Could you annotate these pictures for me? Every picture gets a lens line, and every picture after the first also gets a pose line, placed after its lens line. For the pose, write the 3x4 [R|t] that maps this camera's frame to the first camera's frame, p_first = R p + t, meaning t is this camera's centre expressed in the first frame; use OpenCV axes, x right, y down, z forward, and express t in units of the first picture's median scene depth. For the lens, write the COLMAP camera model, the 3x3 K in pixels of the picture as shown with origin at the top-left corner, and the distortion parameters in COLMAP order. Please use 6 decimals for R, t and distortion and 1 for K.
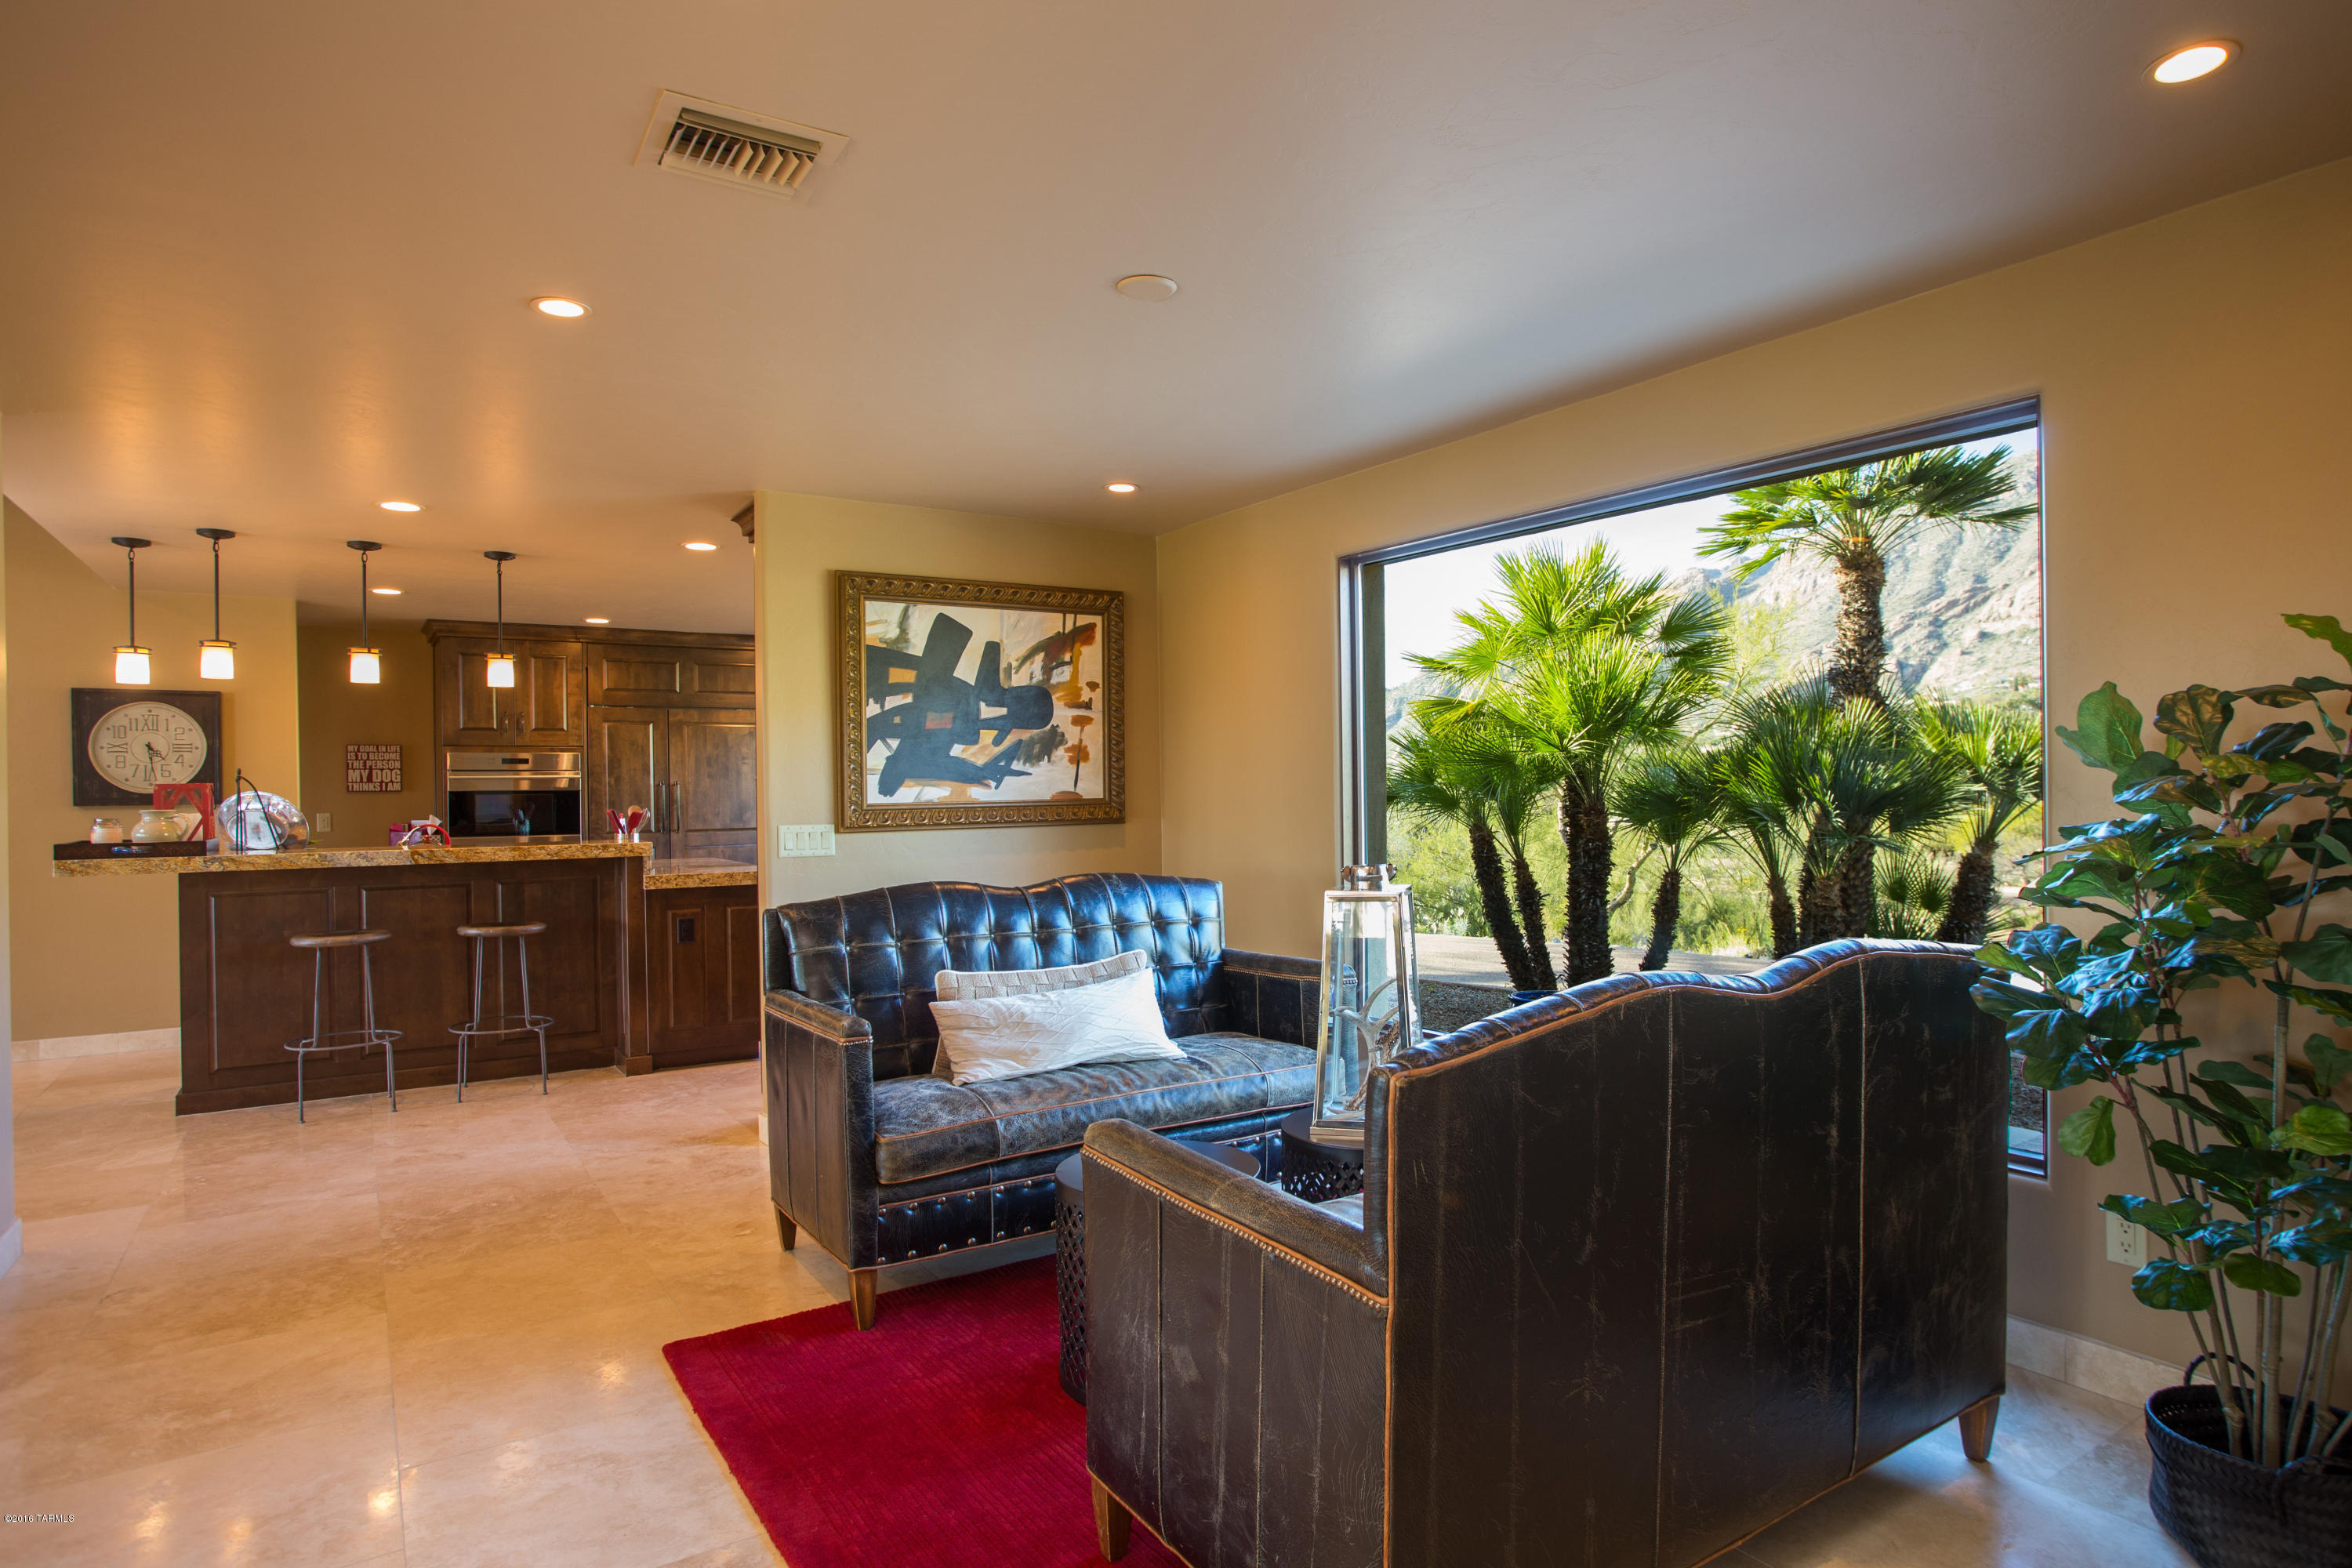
lens RADIAL K [[1341.0, 0, 1249.0], [0, 1341.0, 787.3], [0, 0, 1]] dist [-0.057754, 0.027009]
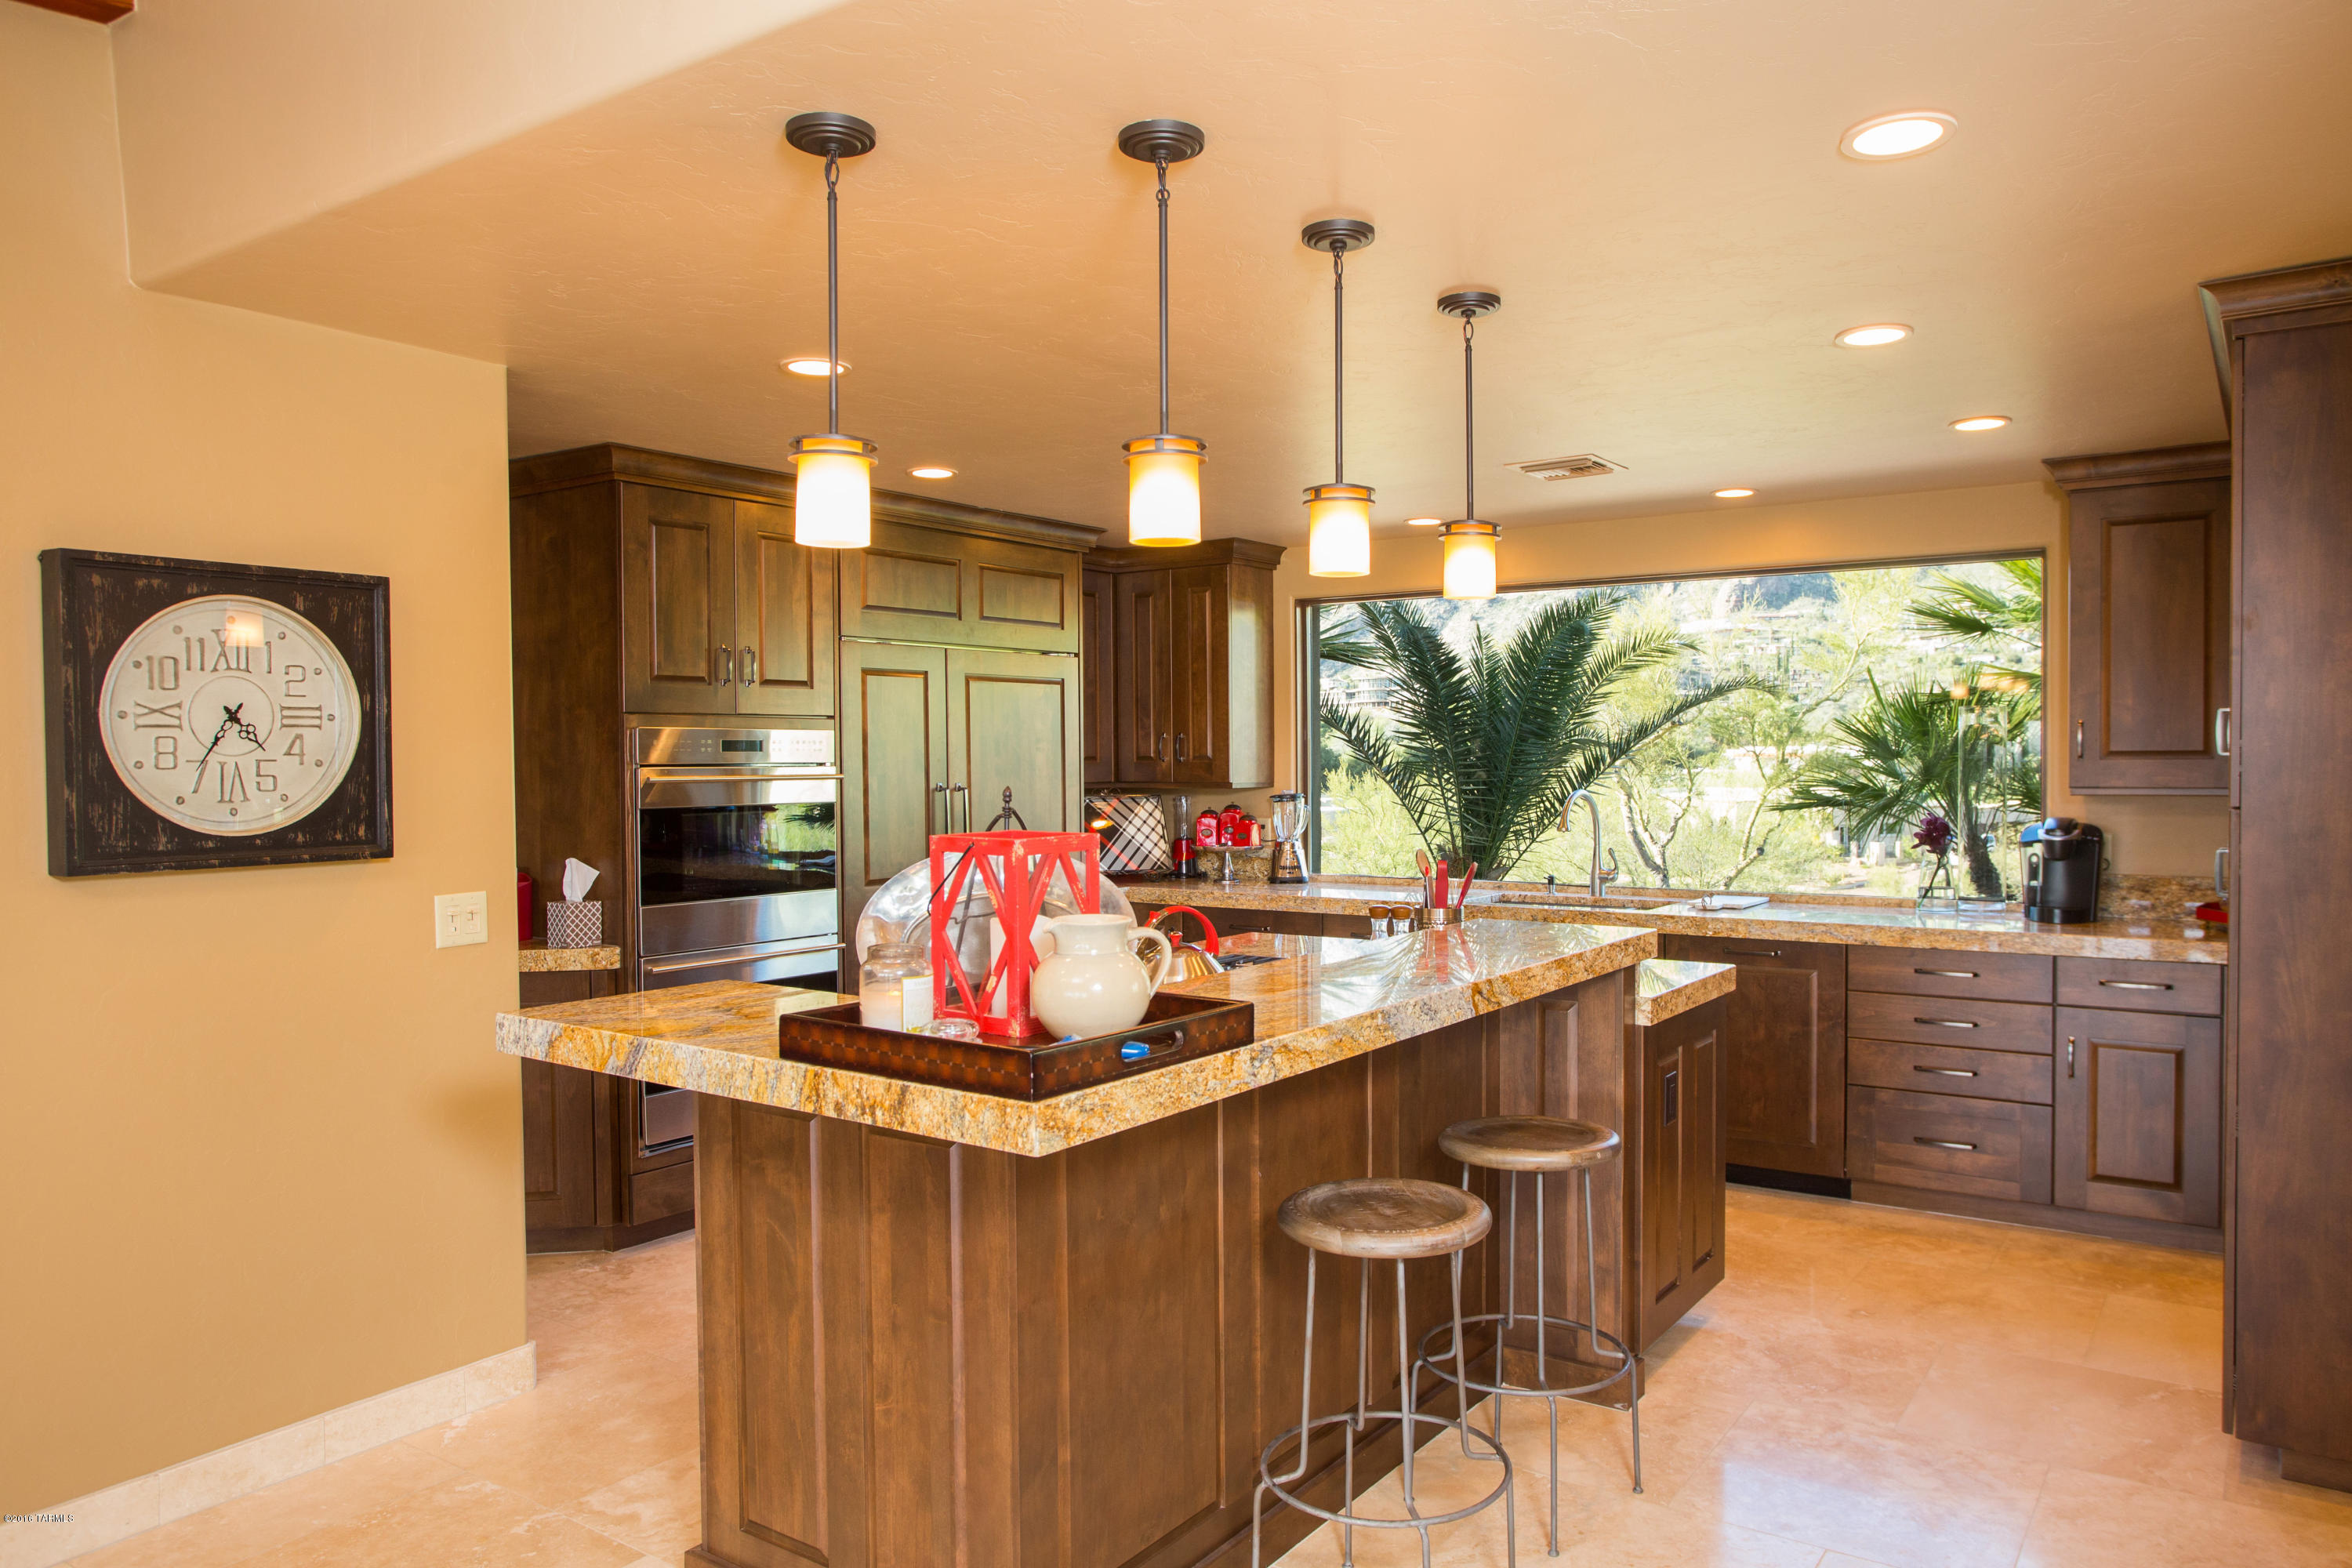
lens RADIAL K [[1580.8, 0, 1176.0], [0, 1580.8, 784.0], [0, 0, 1]] dist [-0.045827, 0.076171]
pose [[0.933464, 0.000196, 0.358672, -0.609117], [-0.006459, 0.999847, 0.016264, -0.015897], [-0.358614, -0.017499, 0.933322, 0.379392]]
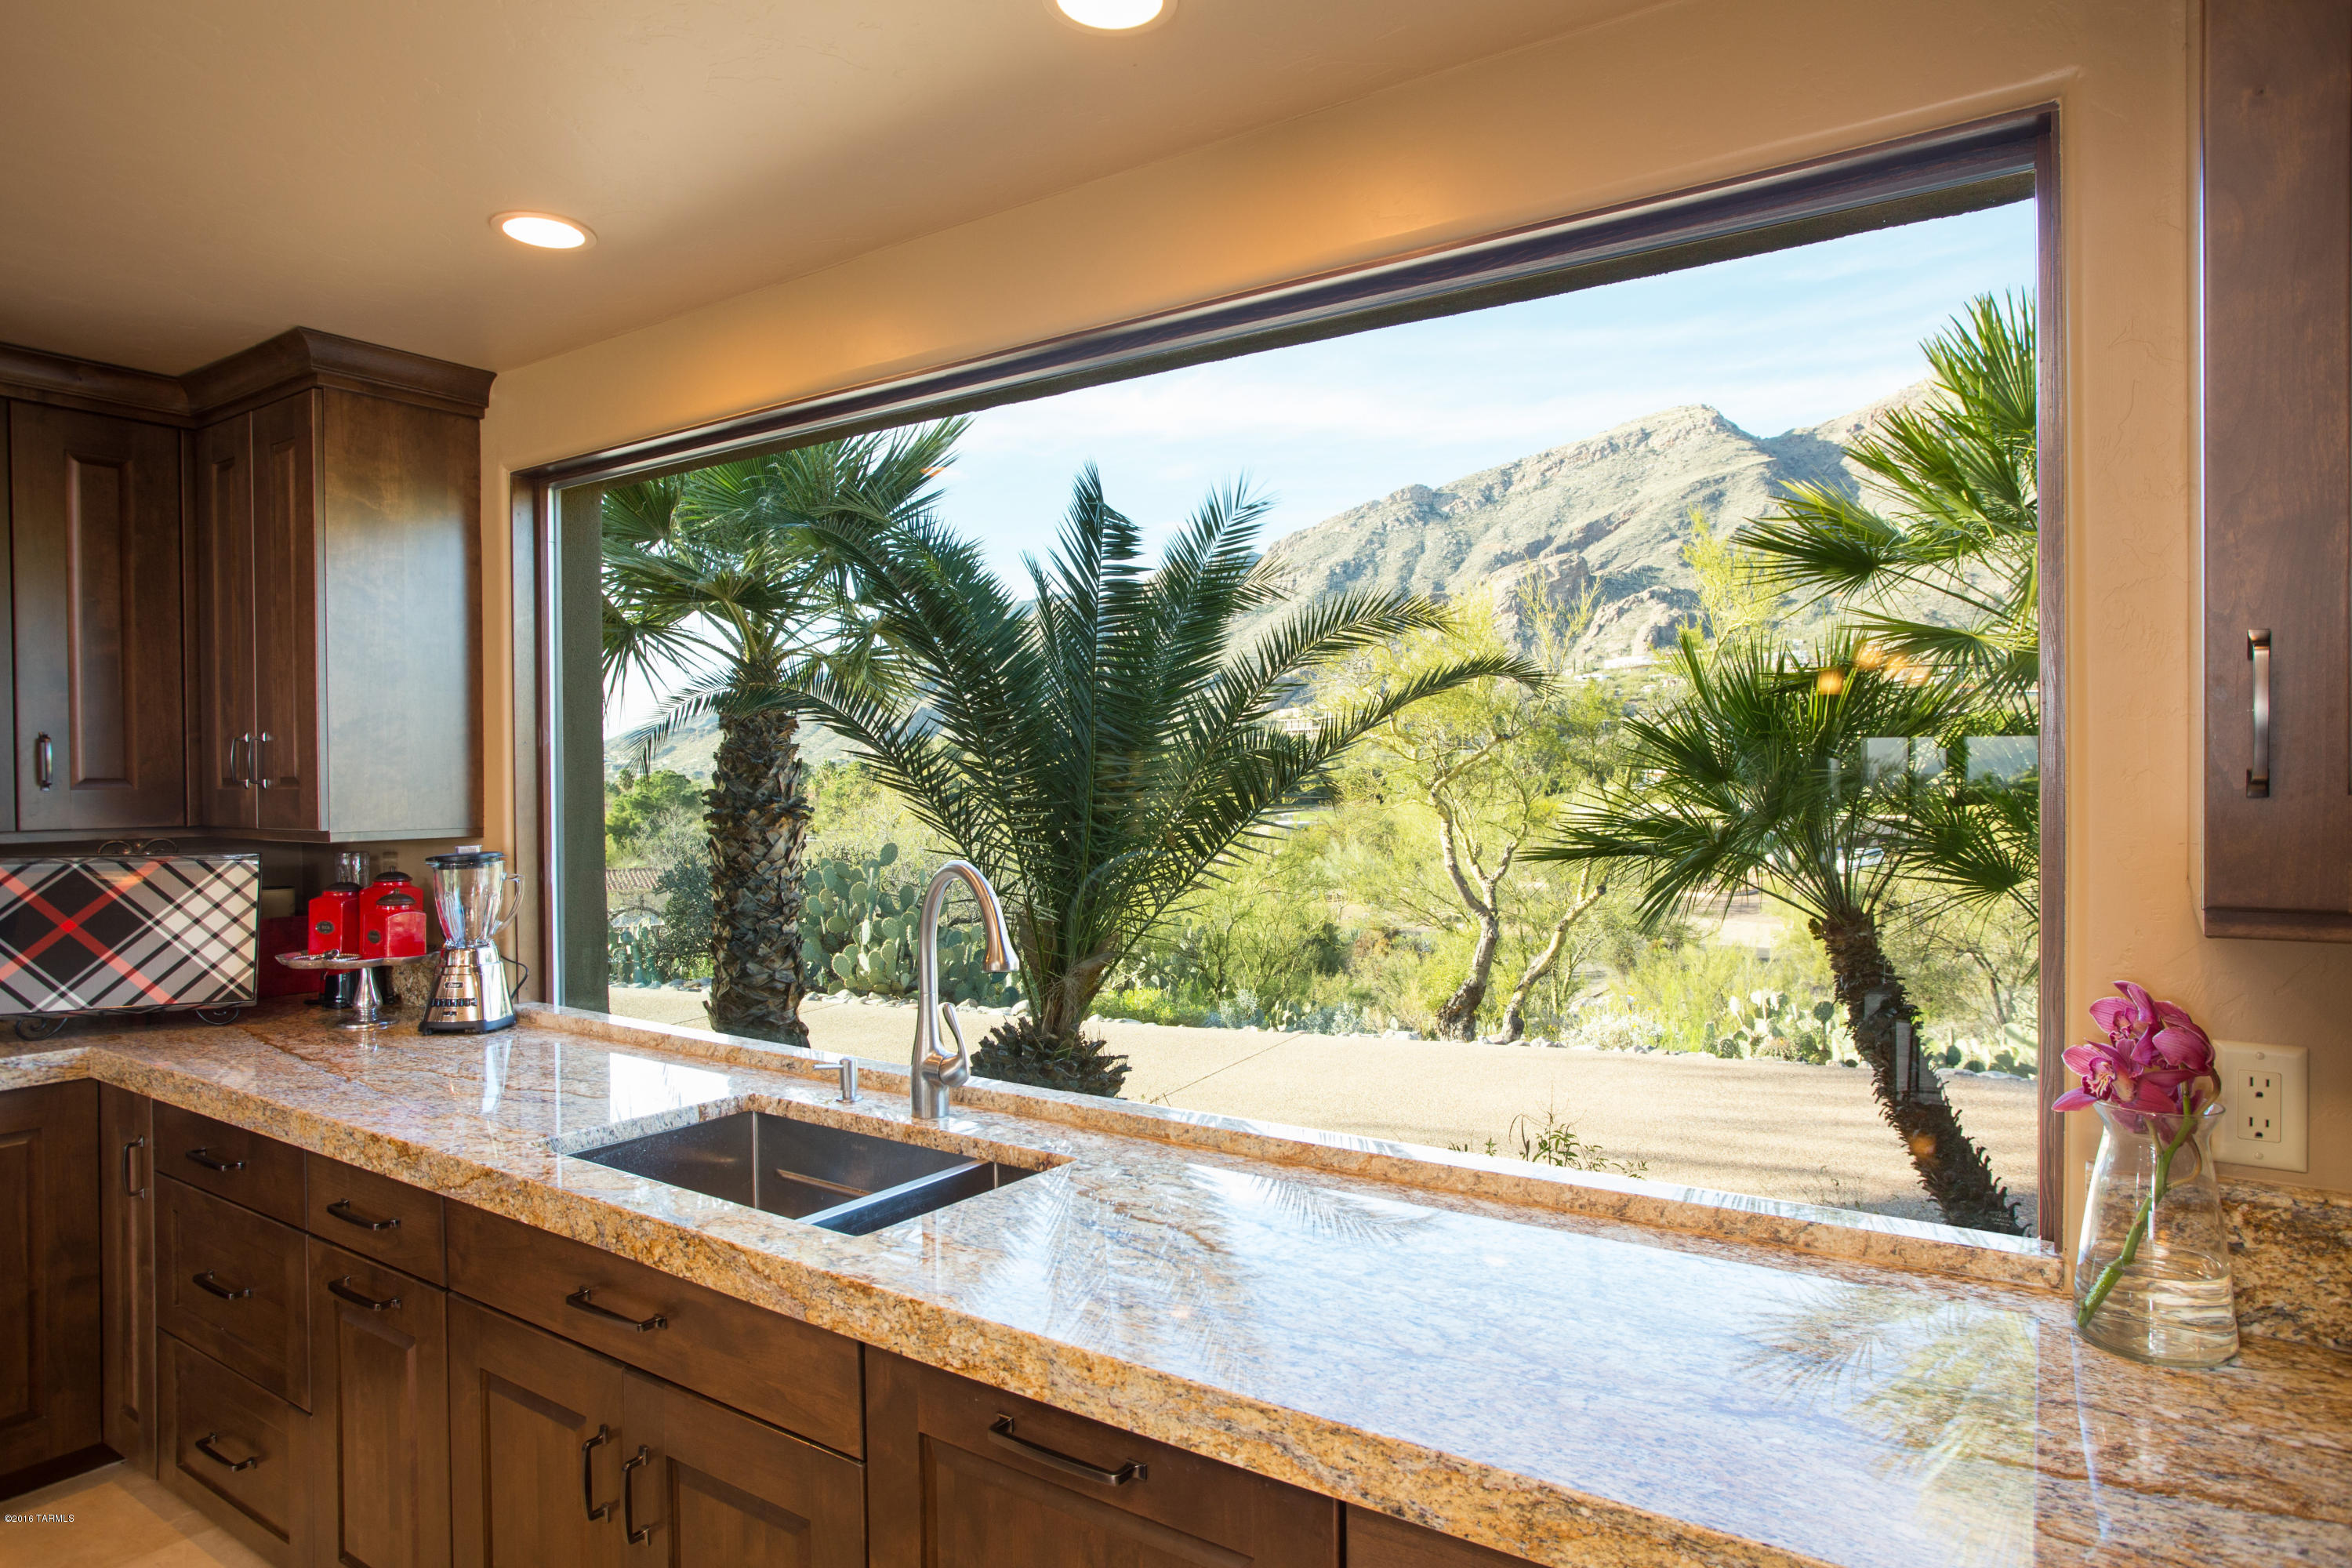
lens RADIAL K [[1322.4, 0, 1176.0], [0, 1322.4, 784.0], [0, 0, 1]] dist [0.001408, 0.001271]
pose [[0.936788, 0.004595, 0.349867, -0.214613], [-0.006789, 0.999964, 0.005043, -0.018686], [-0.349831, -0.007099, 0.936786, 0.730431]]
